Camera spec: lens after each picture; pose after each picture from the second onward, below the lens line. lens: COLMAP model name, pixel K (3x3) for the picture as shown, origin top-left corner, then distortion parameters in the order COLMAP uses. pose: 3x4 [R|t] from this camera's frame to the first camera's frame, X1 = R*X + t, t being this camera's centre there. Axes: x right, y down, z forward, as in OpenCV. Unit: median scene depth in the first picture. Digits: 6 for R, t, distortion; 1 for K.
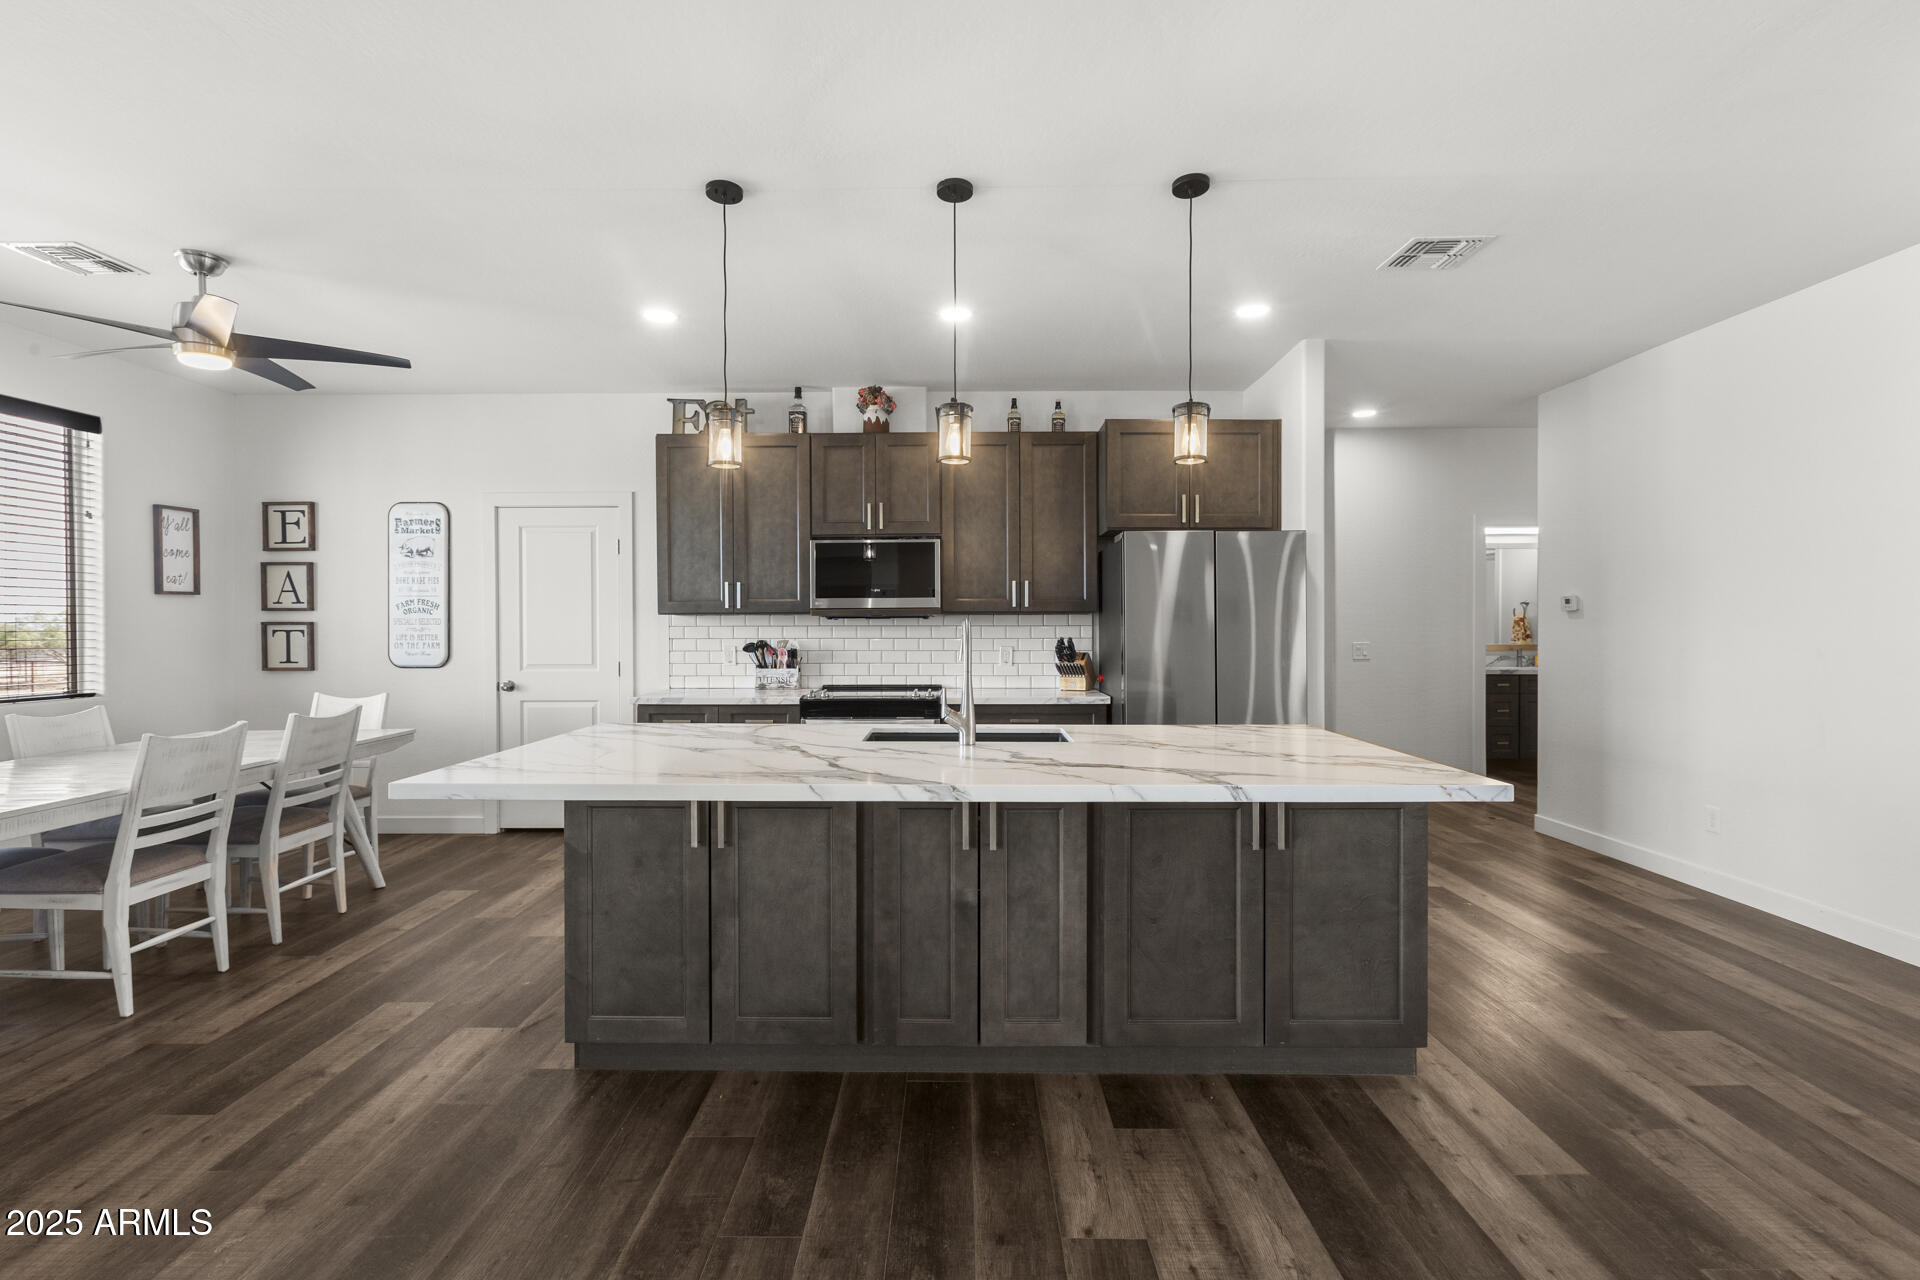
lens RADIAL K [[862.0, 0, 961.8], [0, 862.0, 631.3], [0, 0, 1]] dist [0.001296, -0.001473]
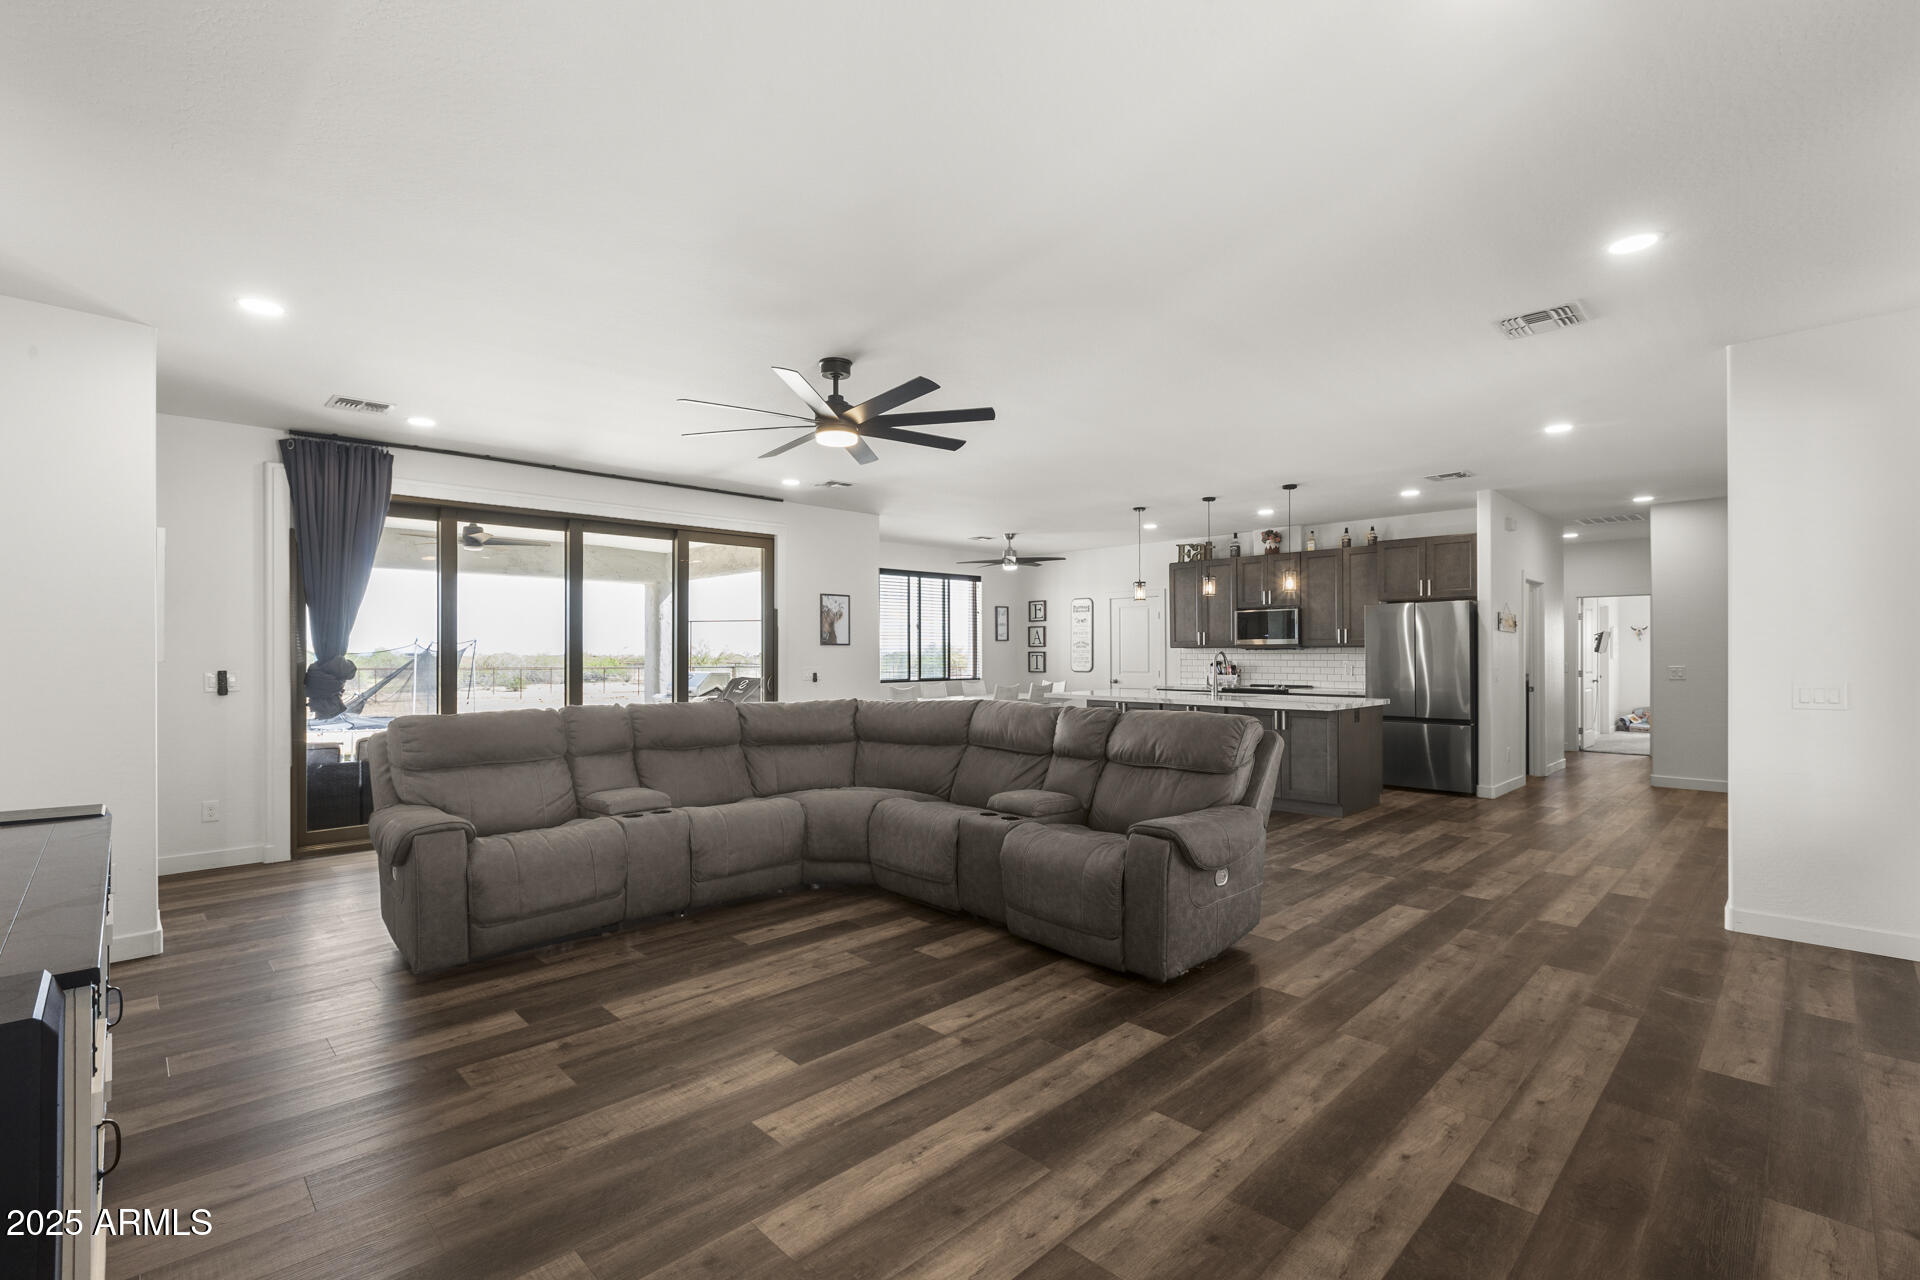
lens RADIAL K [[862.0, 0, 956.4], [0, 862.0, 650.1], [0, 0, 1]] dist [0.001296, -0.001473]
pose [[0.707111, -0.001538, -0.707101, 0.779632], [-0.006577, 0.999940, -0.008752, 0.007526], [0.707072, 0.010839, 0.707059, -0.878348]]
